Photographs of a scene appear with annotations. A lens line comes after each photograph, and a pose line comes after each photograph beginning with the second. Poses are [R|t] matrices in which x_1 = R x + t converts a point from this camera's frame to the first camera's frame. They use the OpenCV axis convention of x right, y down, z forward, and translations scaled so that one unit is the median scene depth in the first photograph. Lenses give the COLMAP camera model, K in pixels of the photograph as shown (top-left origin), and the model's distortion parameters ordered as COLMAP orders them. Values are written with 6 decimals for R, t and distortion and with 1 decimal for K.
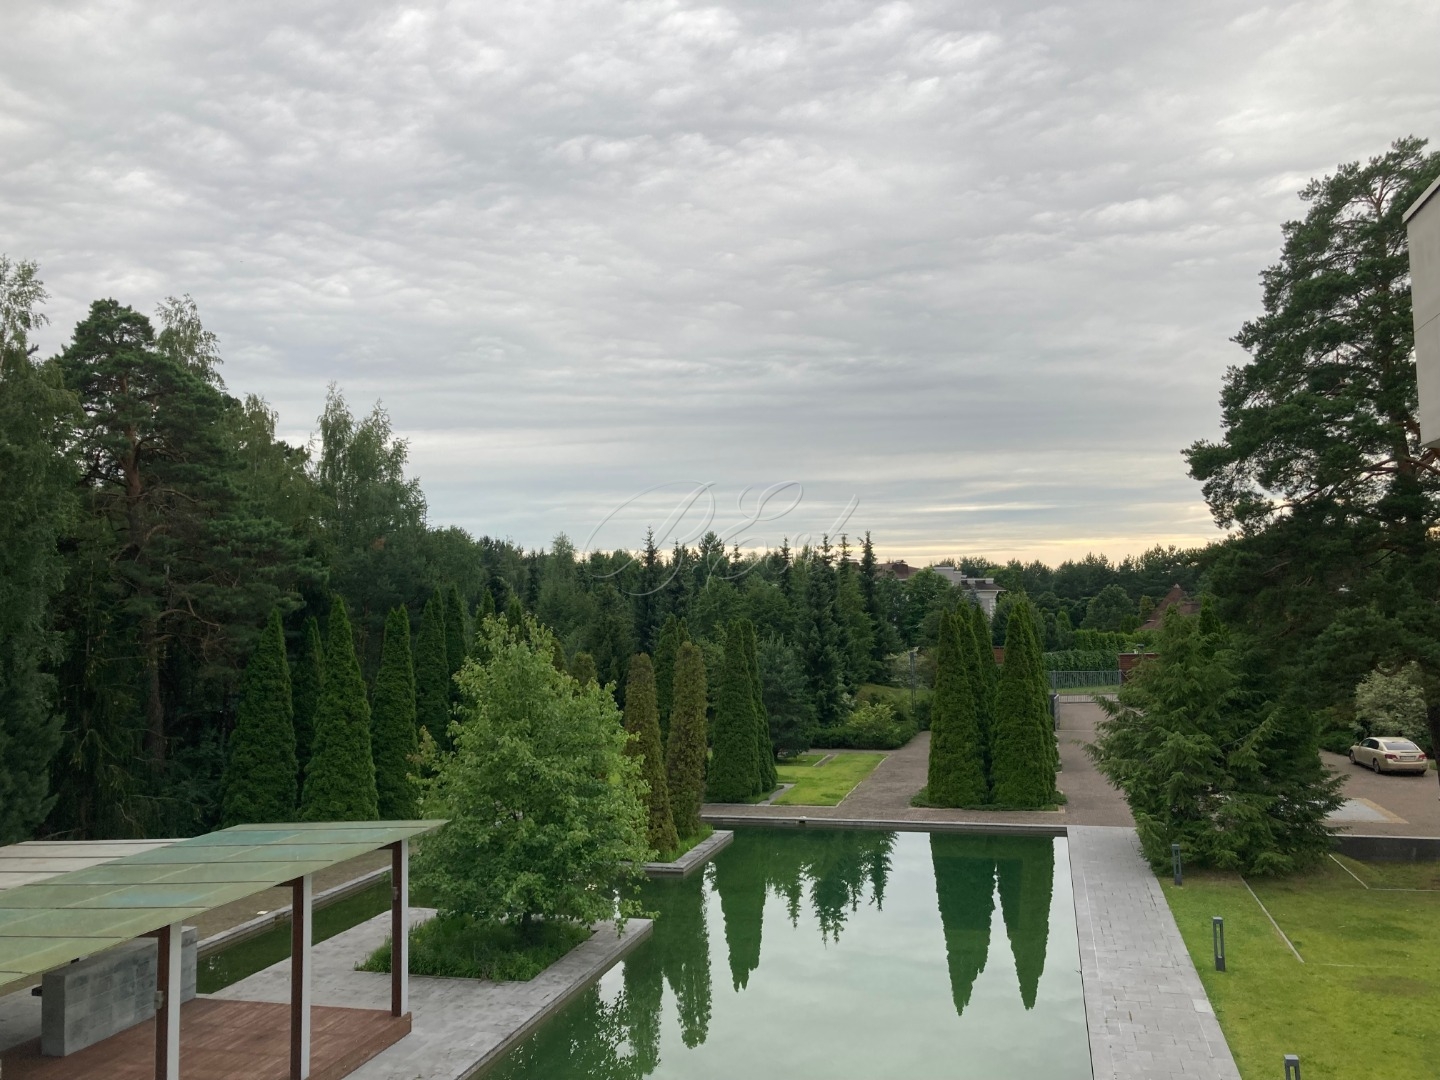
lens RADIAL K [[1172.4, 0, 723.7], [0, 1172.4, 524.7], [0, 0, 1]] dist [0.046323, -0.049554]
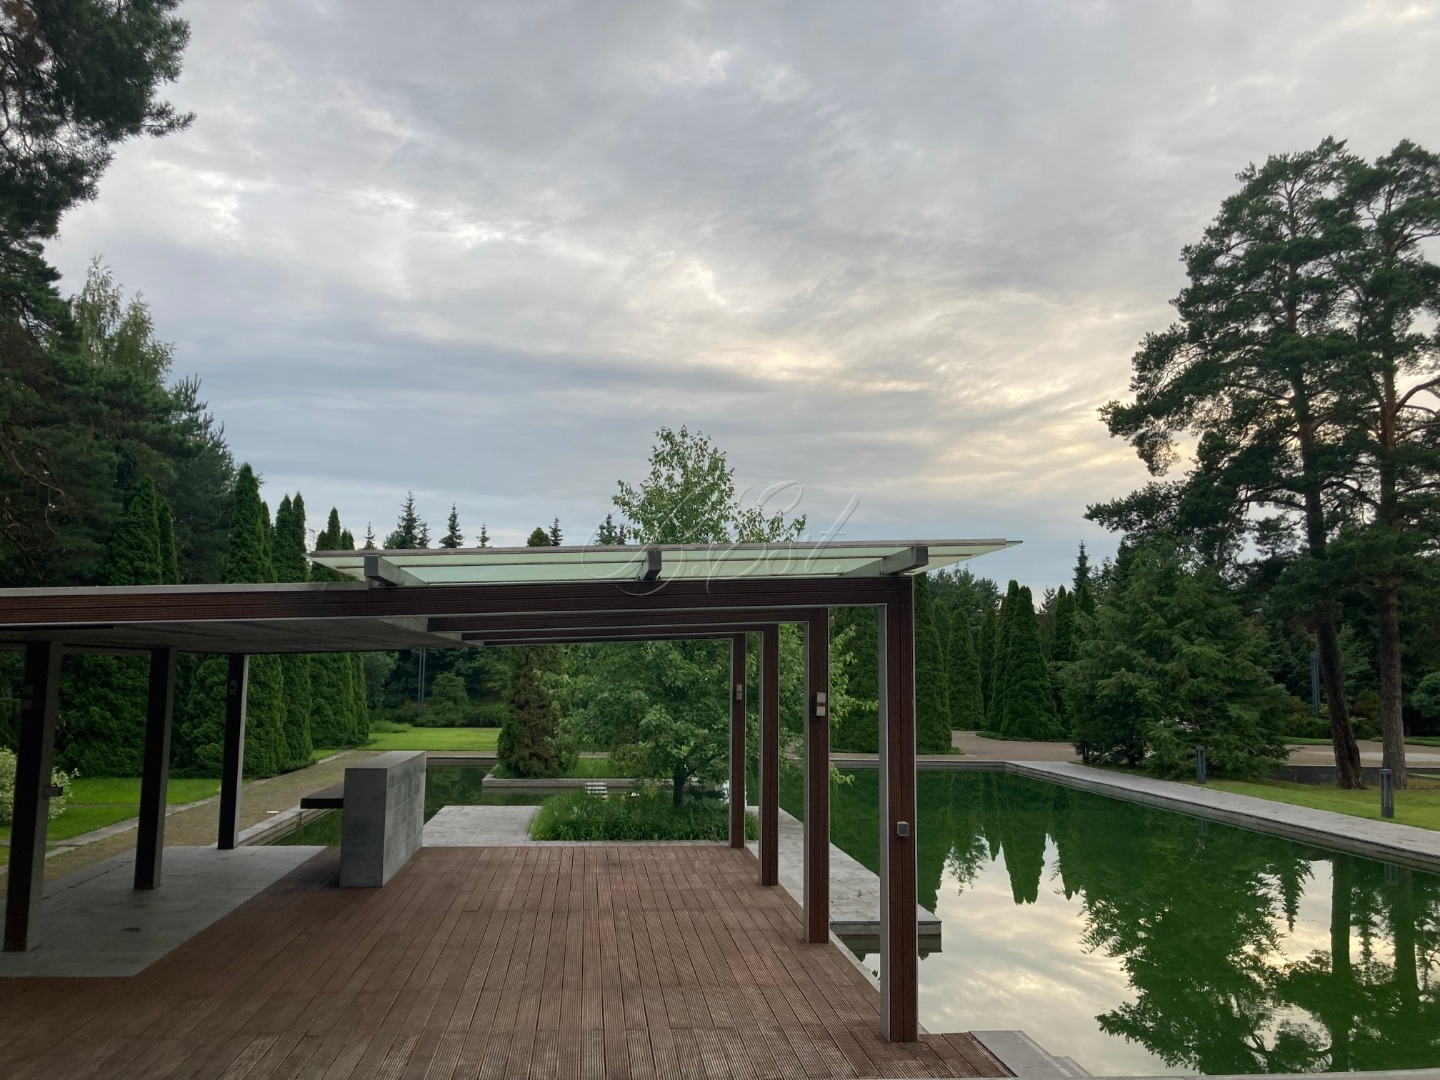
lens RADIAL K [[1172.4, 0, 723.7], [0, 1172.4, 524.7], [0, 0, 1]] dist [0.046323, -0.049554]
pose [[0.932472, 0.077421, 0.352848, -0.271487], [-0.059672, 0.996357, -0.060924, 0.117104], [-0.356279, 0.035755, 0.933695, 0.124832]]
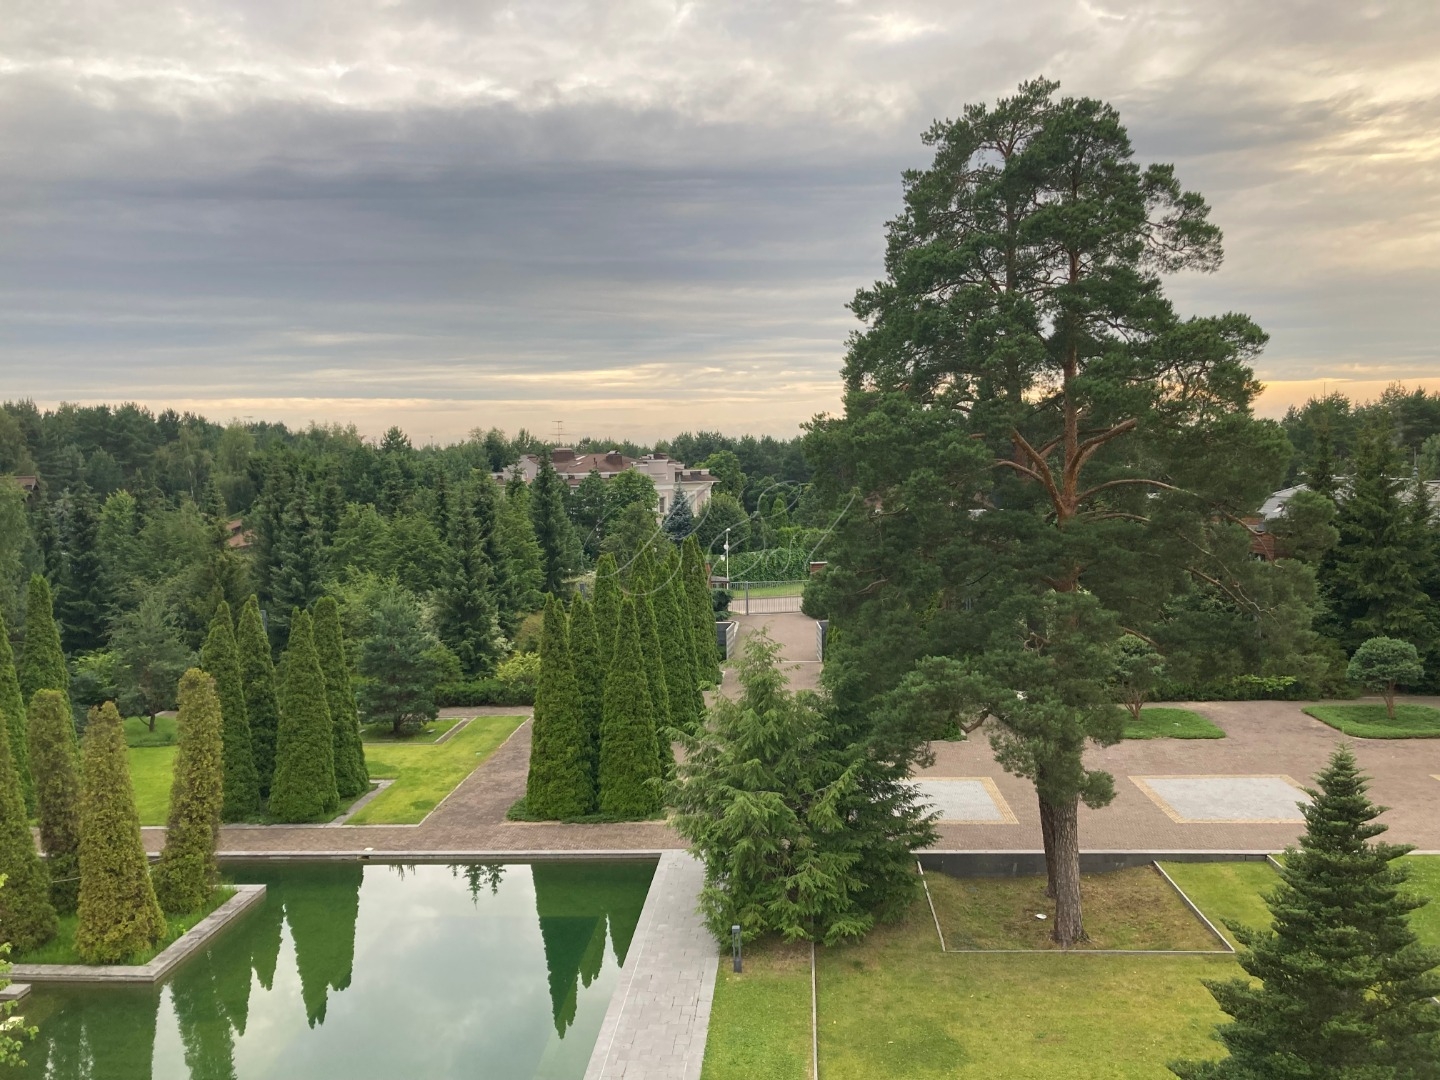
lens RADIAL K [[1165.5, 0, 720.0], [0, 1165.5, 540.0], [0, 0, 1]] dist [0.099267, -0.212206]
pose [[0.978449, -0.013531, 0.206046, 0.138898], [-0.013071, 0.991791, 0.127199, -0.081578], [-0.206076, -0.127151, 0.970240, 0.145870]]
